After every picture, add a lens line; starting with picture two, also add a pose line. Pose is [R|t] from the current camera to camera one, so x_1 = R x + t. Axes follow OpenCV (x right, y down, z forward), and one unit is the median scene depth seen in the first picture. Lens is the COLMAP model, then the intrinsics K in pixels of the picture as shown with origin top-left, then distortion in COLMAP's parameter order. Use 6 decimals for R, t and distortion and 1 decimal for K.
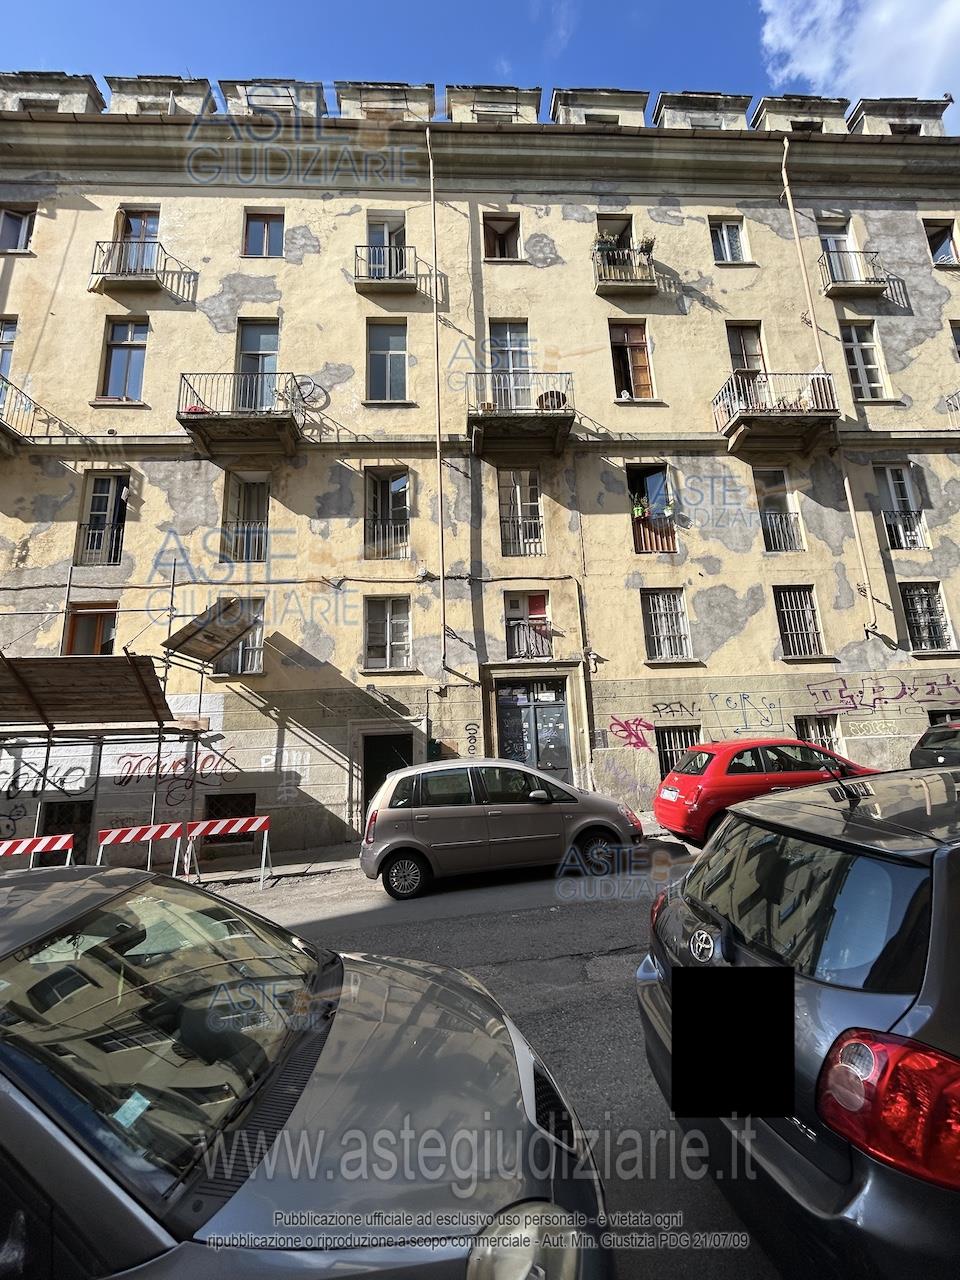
lens RADIAL K [[518.1, 0, 479.2], [0, 518.1, 640.3], [0, 0, 1]] dist [-0.001980, 0.001946]
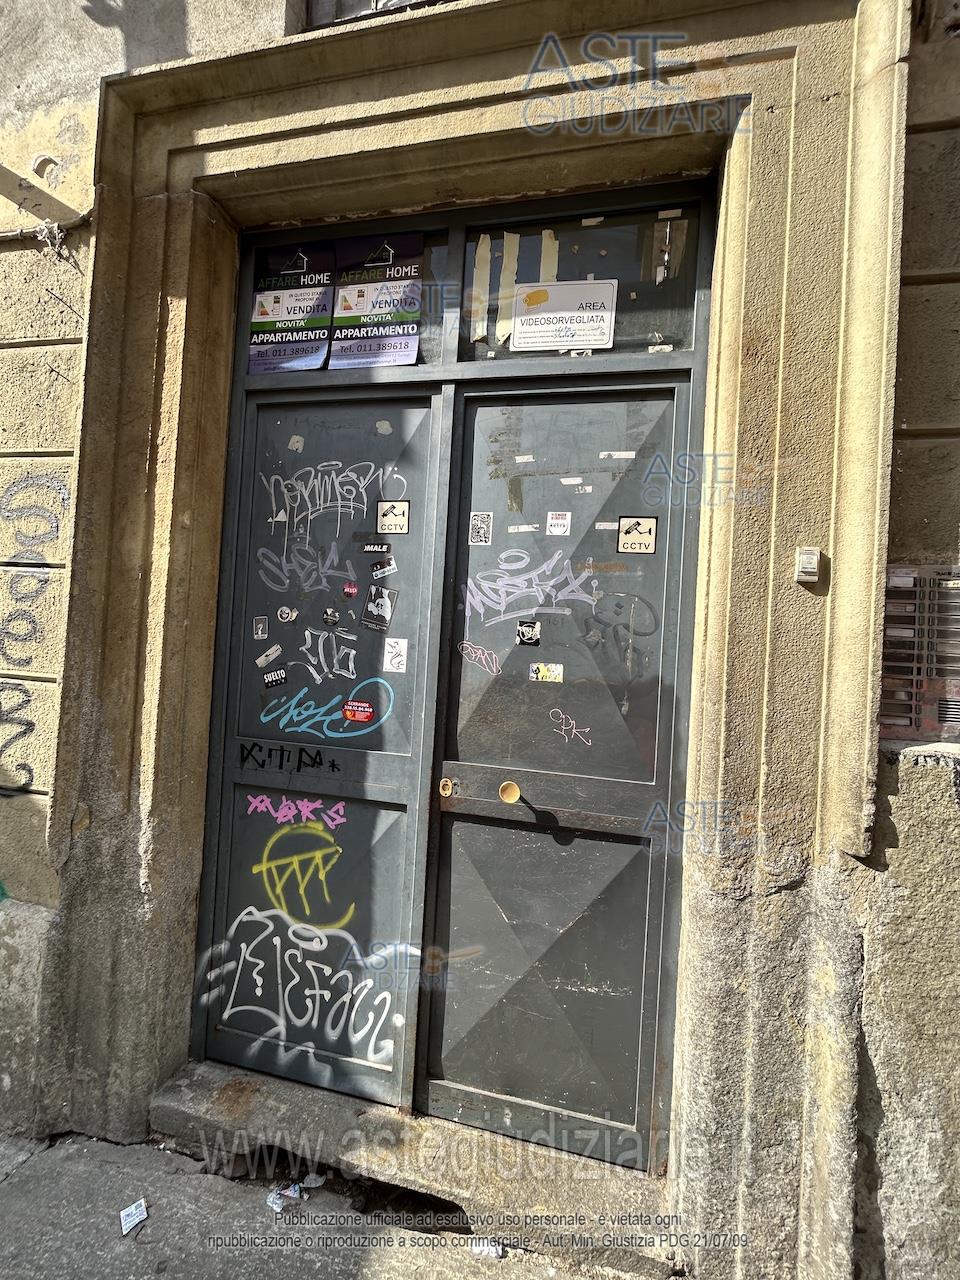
lens RADIAL K [[518.1, 0, 483.8], [0, 518.1, 641.6], [0, 0, 1]] dist [-0.001980, 0.001946]
pose [[0.962226, 0.097607, -0.254154, 0.156880], [-0.046991, 0.979056, 0.198093, 0.168376], [0.268166, -0.178667, 0.946660, 0.856634]]
